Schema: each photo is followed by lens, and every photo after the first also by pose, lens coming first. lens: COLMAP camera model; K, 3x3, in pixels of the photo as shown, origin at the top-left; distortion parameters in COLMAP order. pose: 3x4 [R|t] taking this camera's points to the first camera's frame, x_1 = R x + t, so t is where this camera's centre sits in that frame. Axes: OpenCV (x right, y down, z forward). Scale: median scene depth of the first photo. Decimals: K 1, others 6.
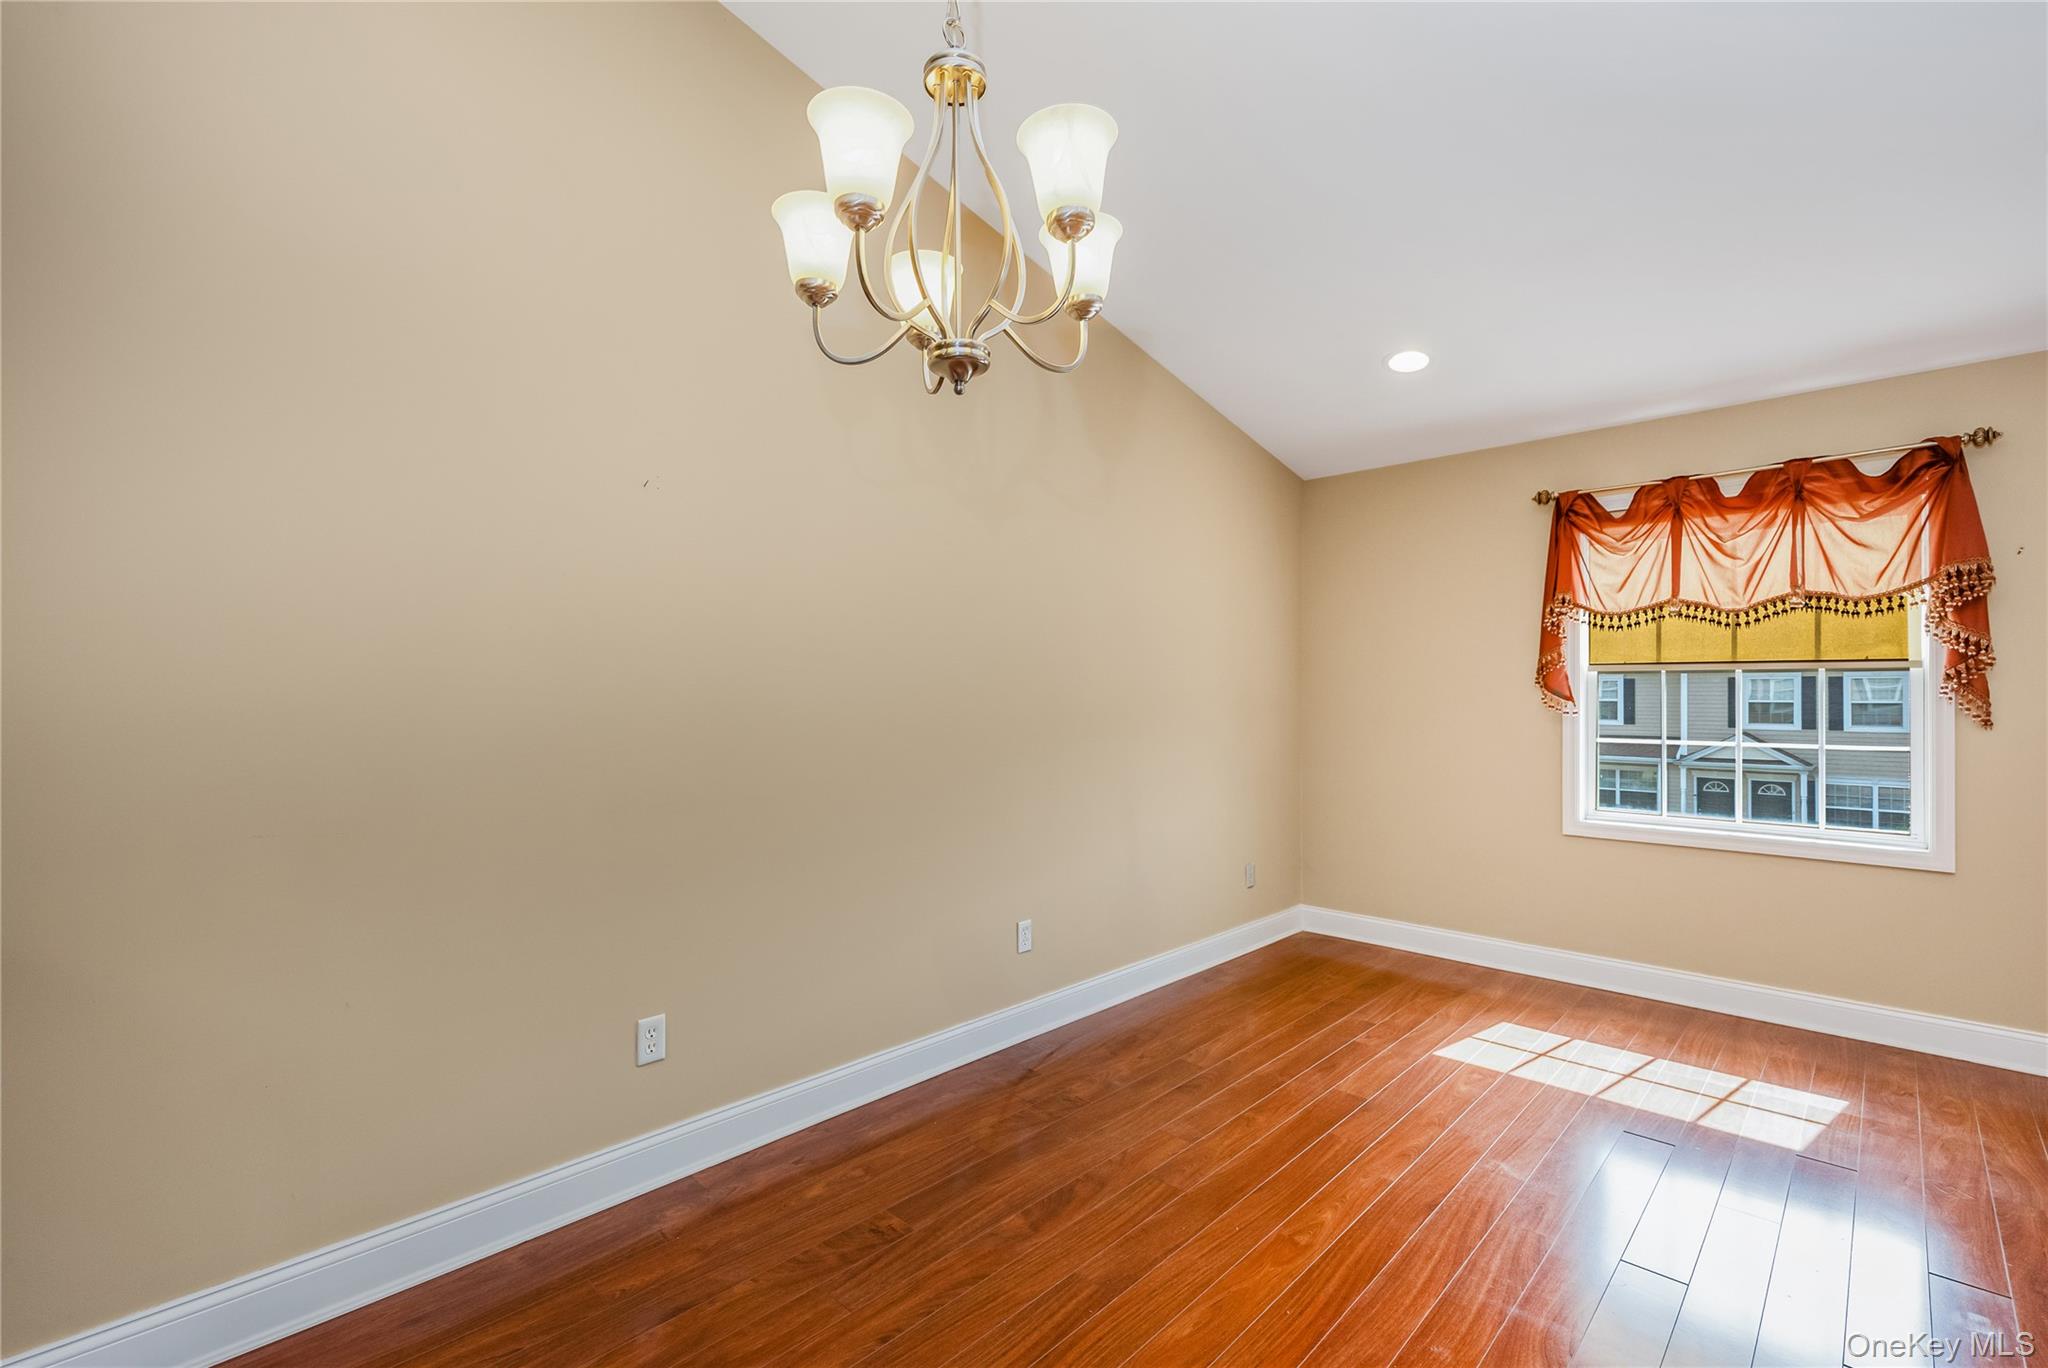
lens RADIAL K [[914.4, 0, 1048.7], [0, 914.4, 674.6], [0, 0, 1]] dist [0.031632, 0.001322]
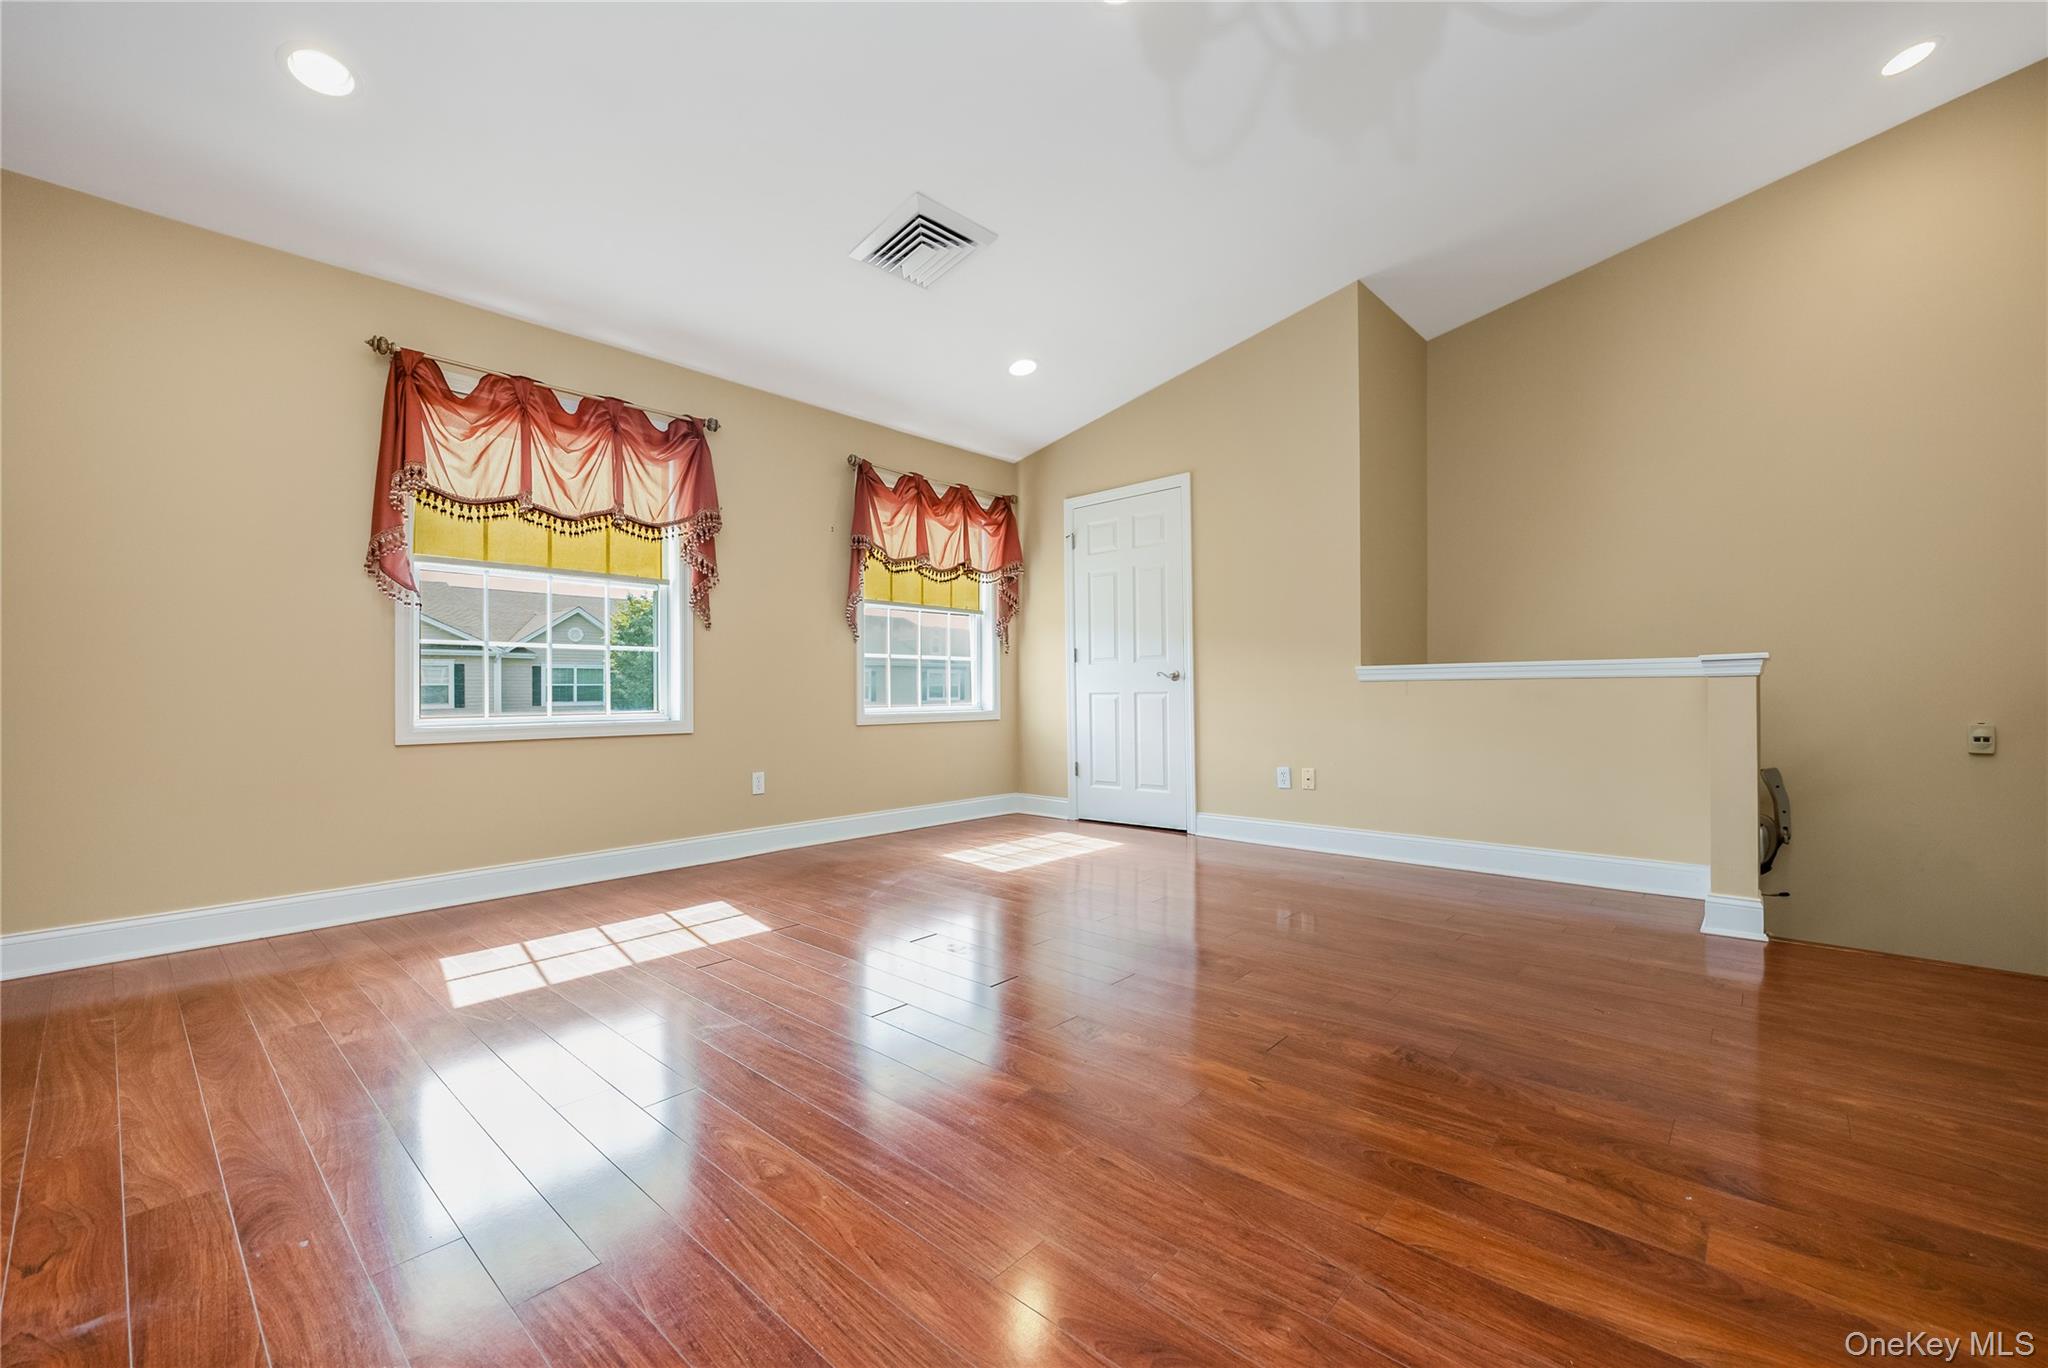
lens RADIAL K [[833.1, 0, 1015.7], [0, 833.1, 695.6], [0, 0, 1]] dist [-0.005626, 0.000670]
pose [[-0.008072, -0.010231, 0.999915, -0.257446], [-0.015879, 0.999823, 0.010102, 0.126160], [-0.999841, -0.015796, -0.008233, 0.503091]]
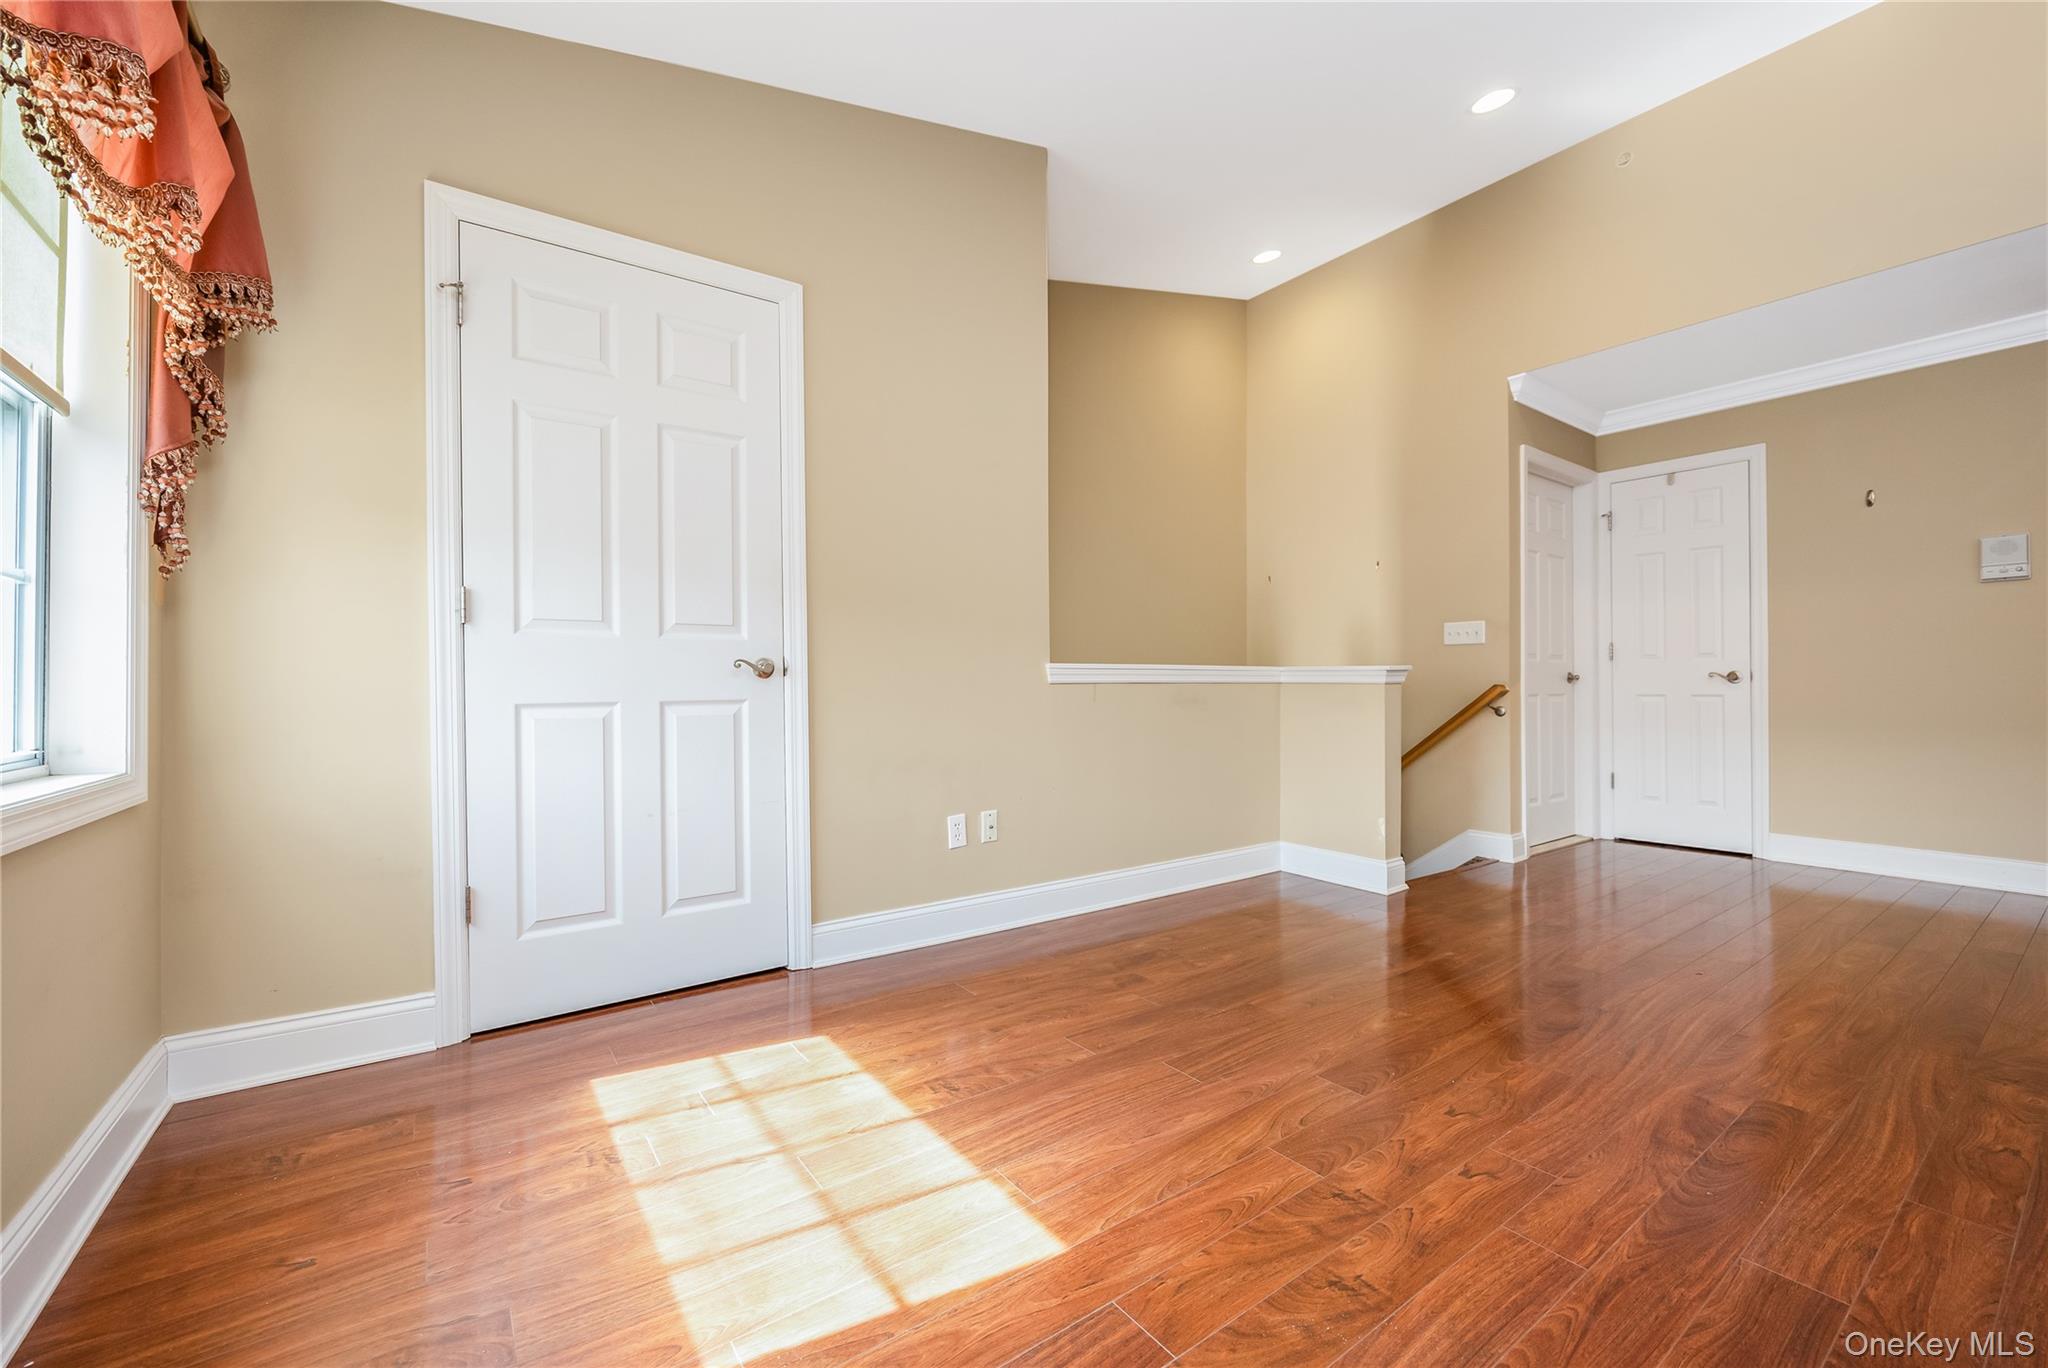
lens RADIAL K [[833.1, 0, 1010.6], [0, 833.1, 699.1], [0, 0, 1]] dist [-0.005626, 0.000670]
pose [[-0.979011, -0.004259, 0.203761, 0.806780], [-0.005931, 0.999954, -0.007594, 0.133194], [-0.203719, -0.008644, -0.978991, 0.882985]]
